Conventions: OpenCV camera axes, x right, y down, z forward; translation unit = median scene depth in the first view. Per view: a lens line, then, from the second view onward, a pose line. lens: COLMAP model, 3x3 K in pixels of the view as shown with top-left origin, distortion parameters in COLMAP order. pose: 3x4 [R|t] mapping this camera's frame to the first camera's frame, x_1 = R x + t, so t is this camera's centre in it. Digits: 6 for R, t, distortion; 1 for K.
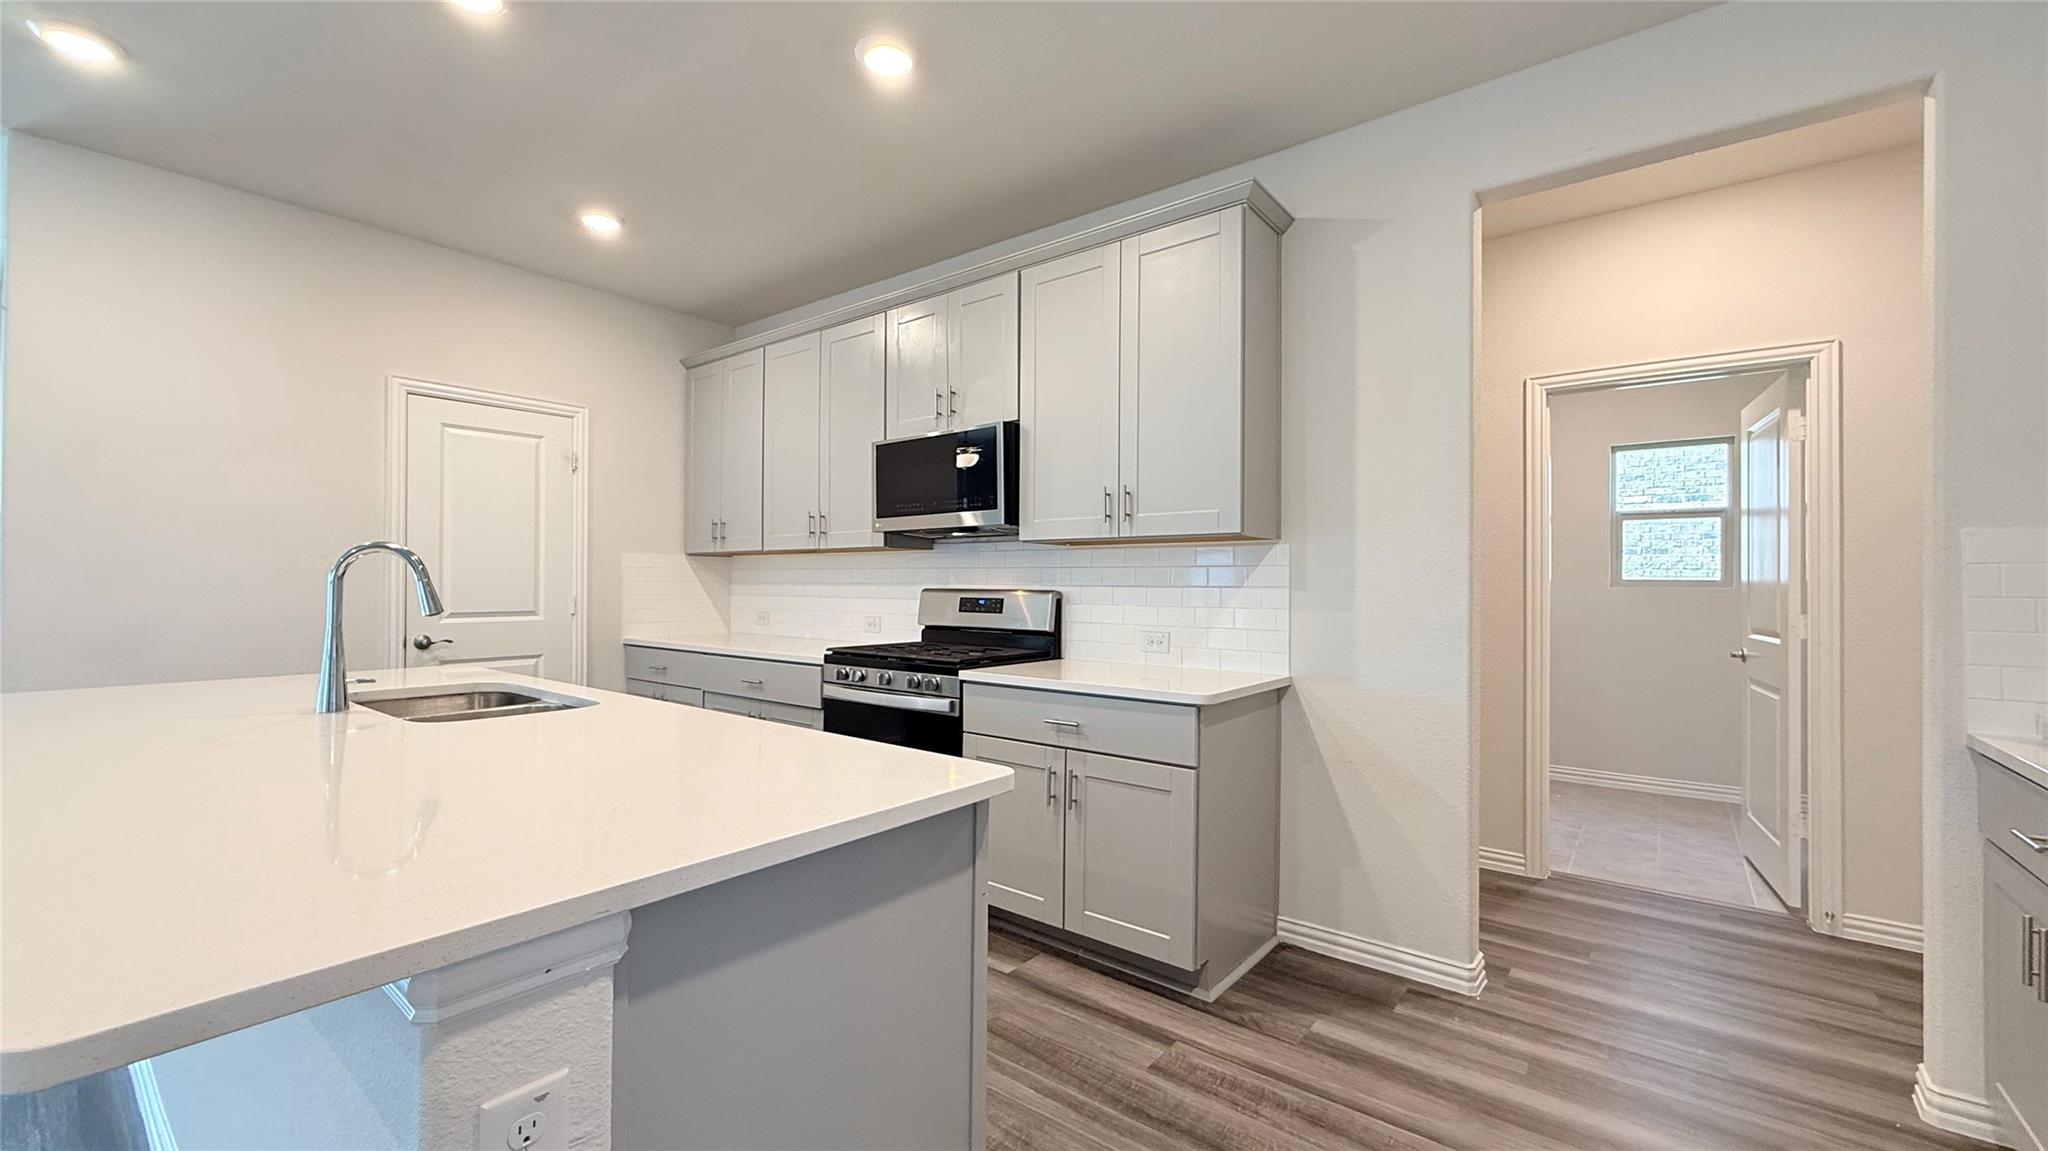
lens RADIAL K [[818.6, 0, 1024.0], [0, 818.6, 575.5], [0, 0, 1]] dist [-0.000741, 0.000107]
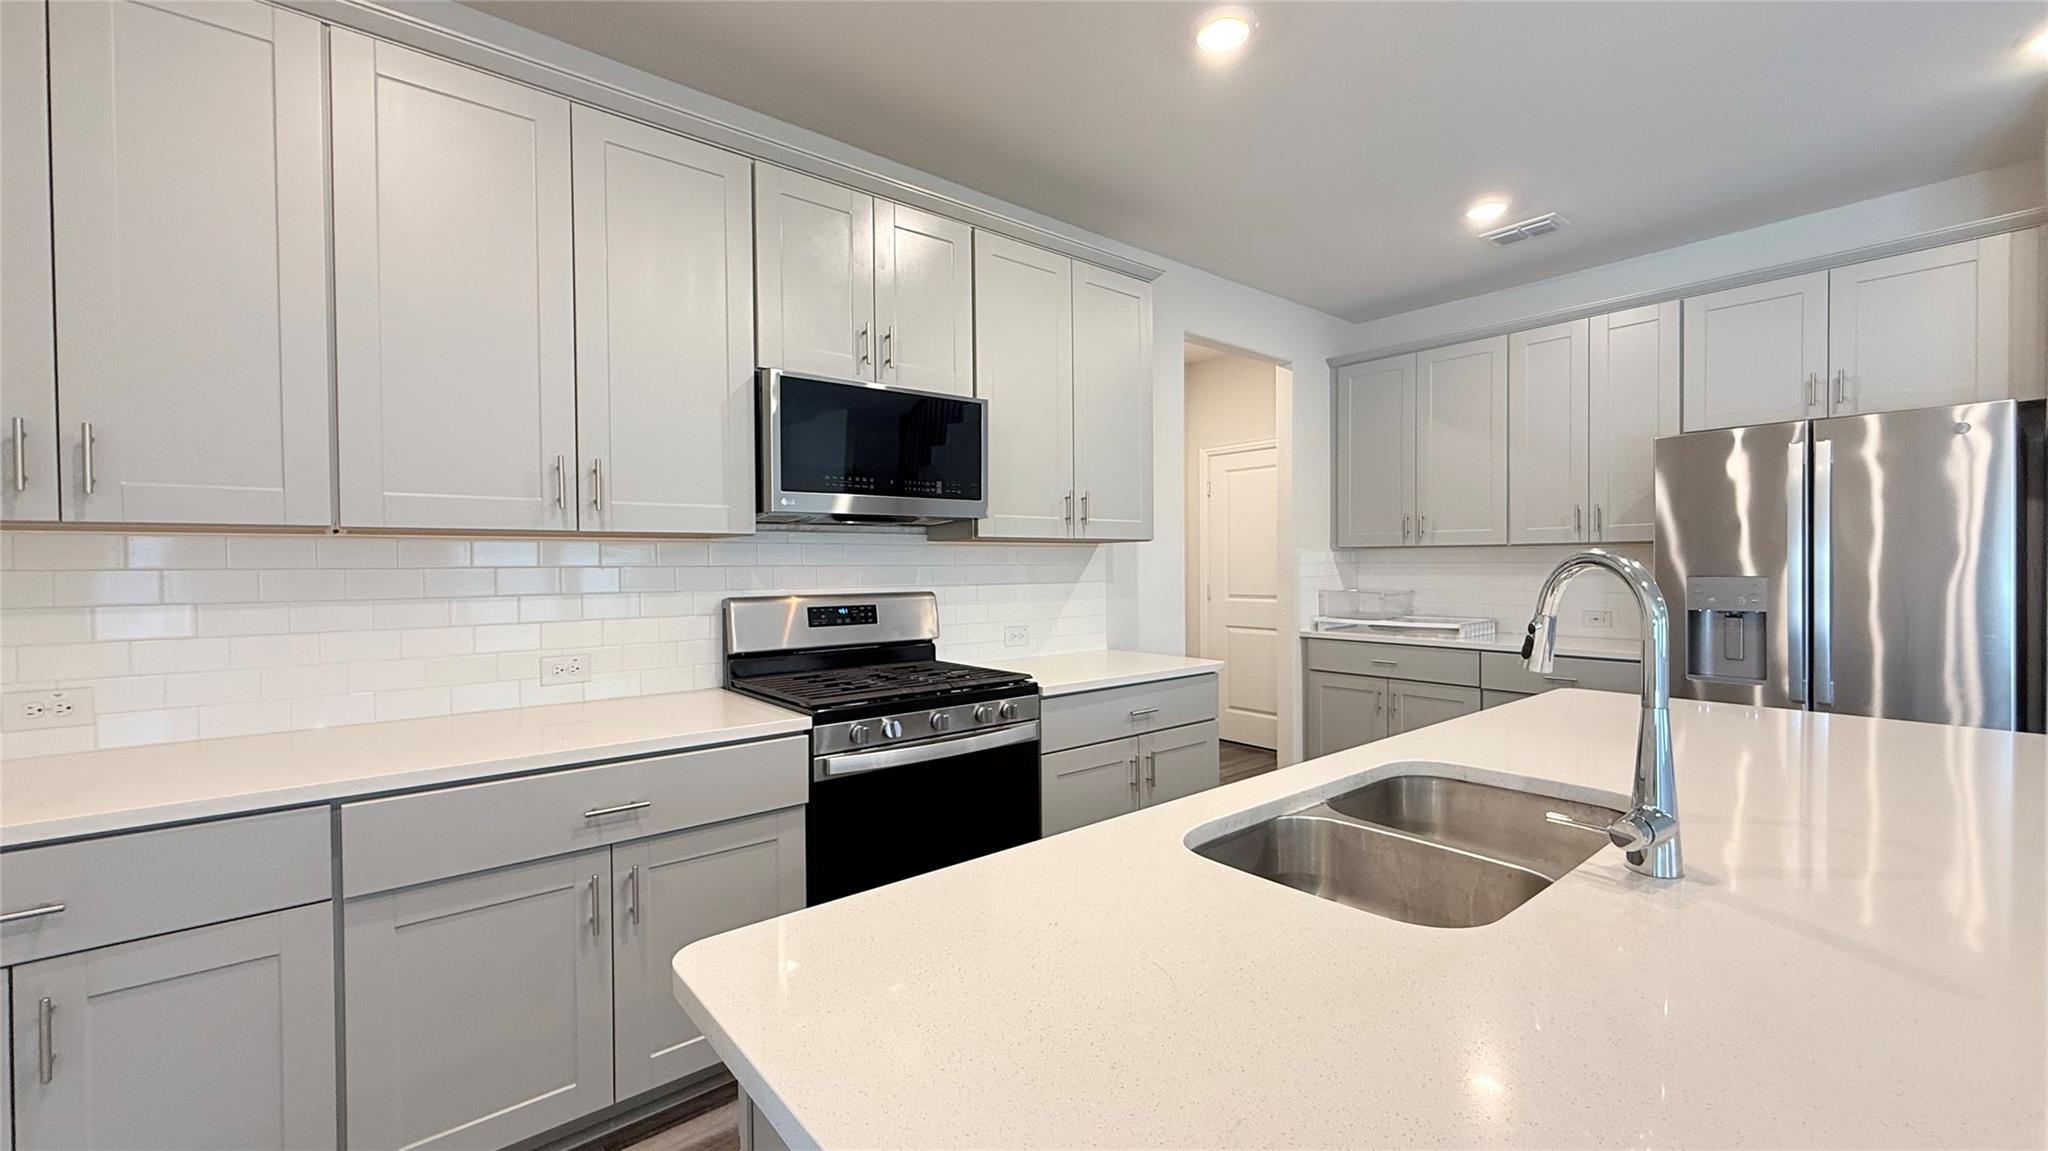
lens RADIAL K [[818.6, 0, 1024.0], [0, 818.6, 575.5], [0, 0, 1]] dist [-0.000741, 0.000107]
pose [[0.204737, -0.021975, 0.978570, -0.801971], [-0.003812, 0.999722, 0.023248, -0.020174], [-0.978810, -0.008490, 0.204596, 0.714749]]
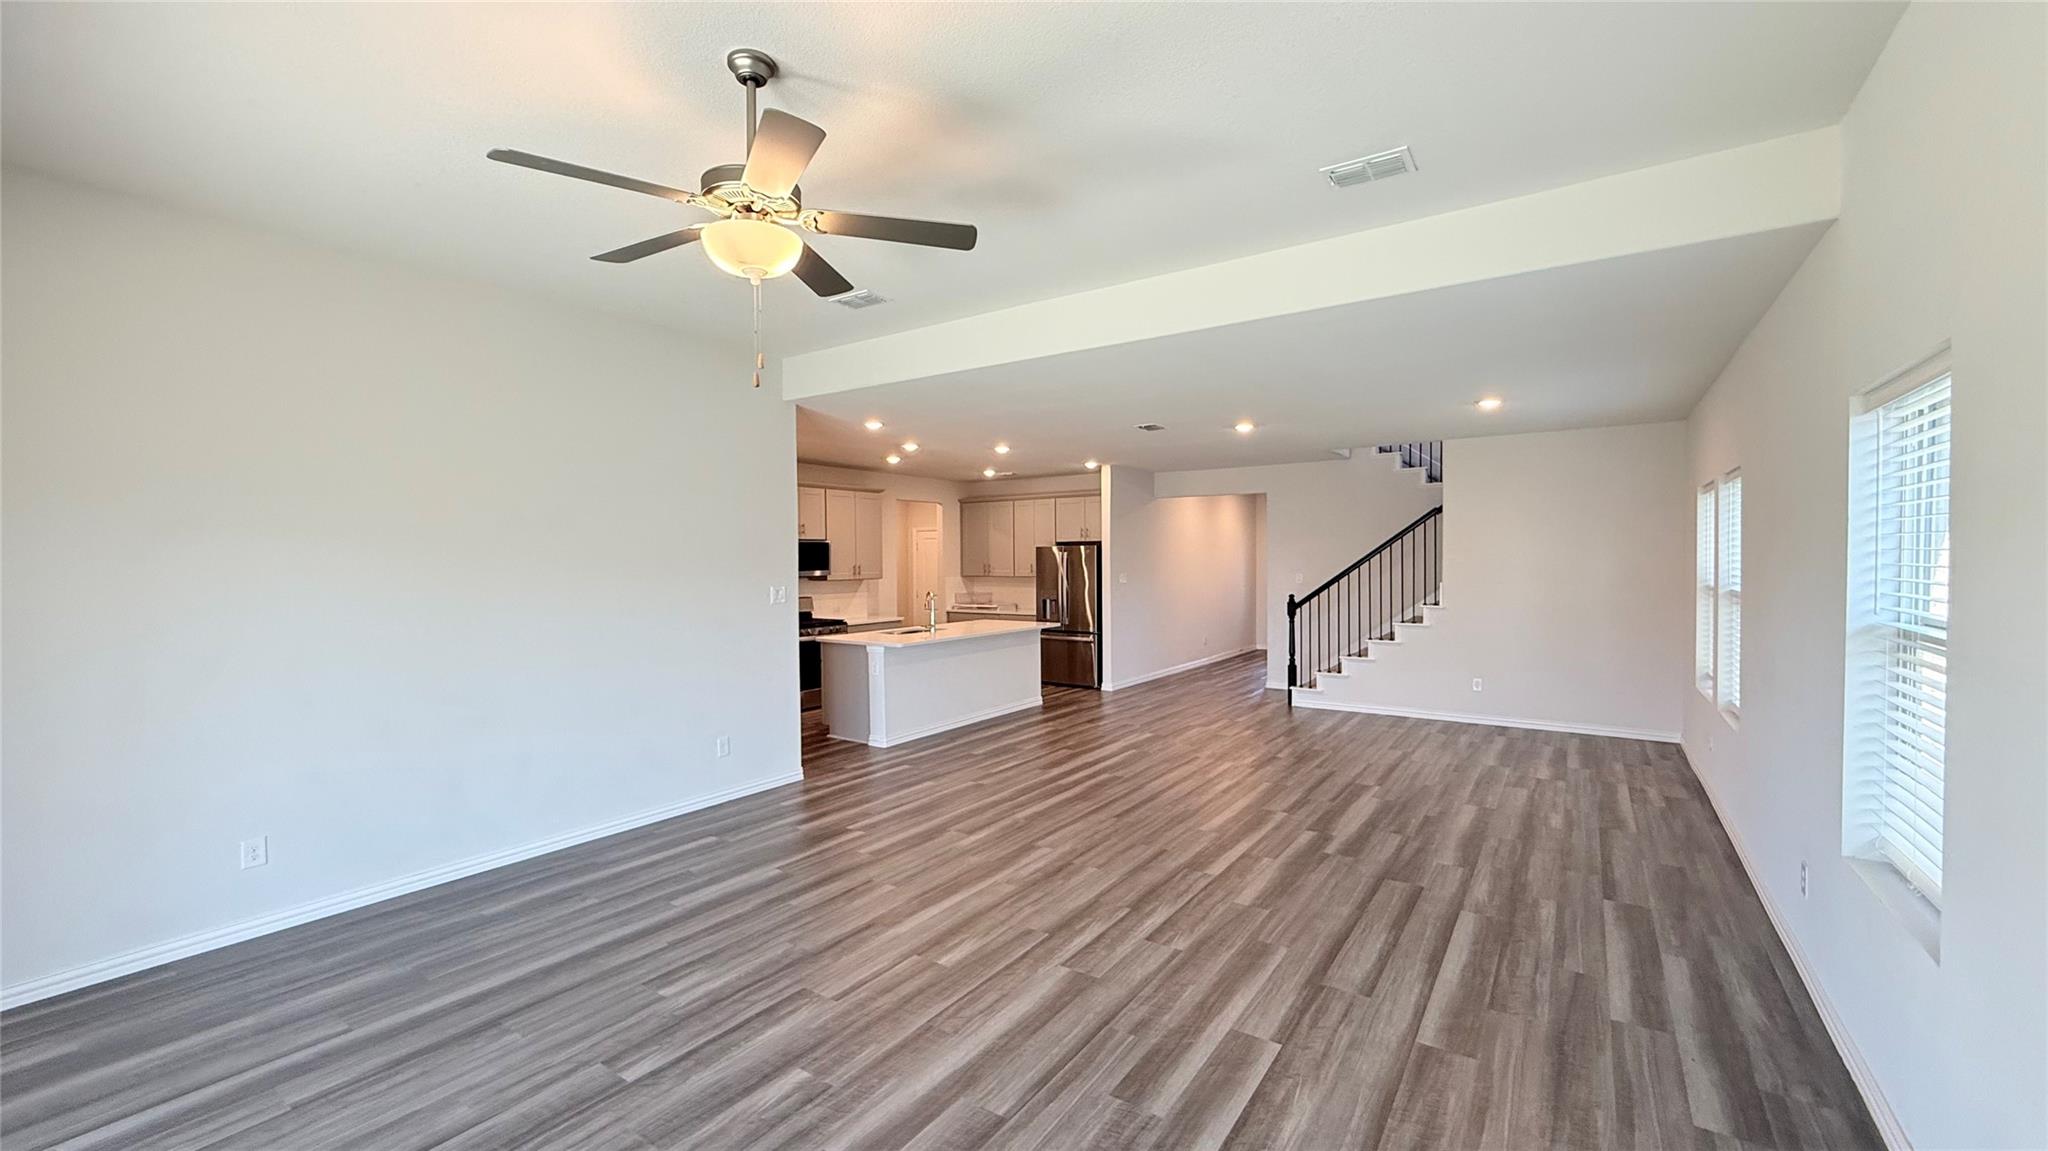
lens RADIAL K [[818.6, 0, 1024.0], [0, 818.6, 575.5], [0, 0, 1]] dist [-0.000741, 0.000107]
pose [[-0.068861, -0.024576, 0.997323, -2.837679], [-0.001810, 0.999698, 0.024510, -0.126536], [-0.997625, -0.000117, -0.068885, 0.451136]]
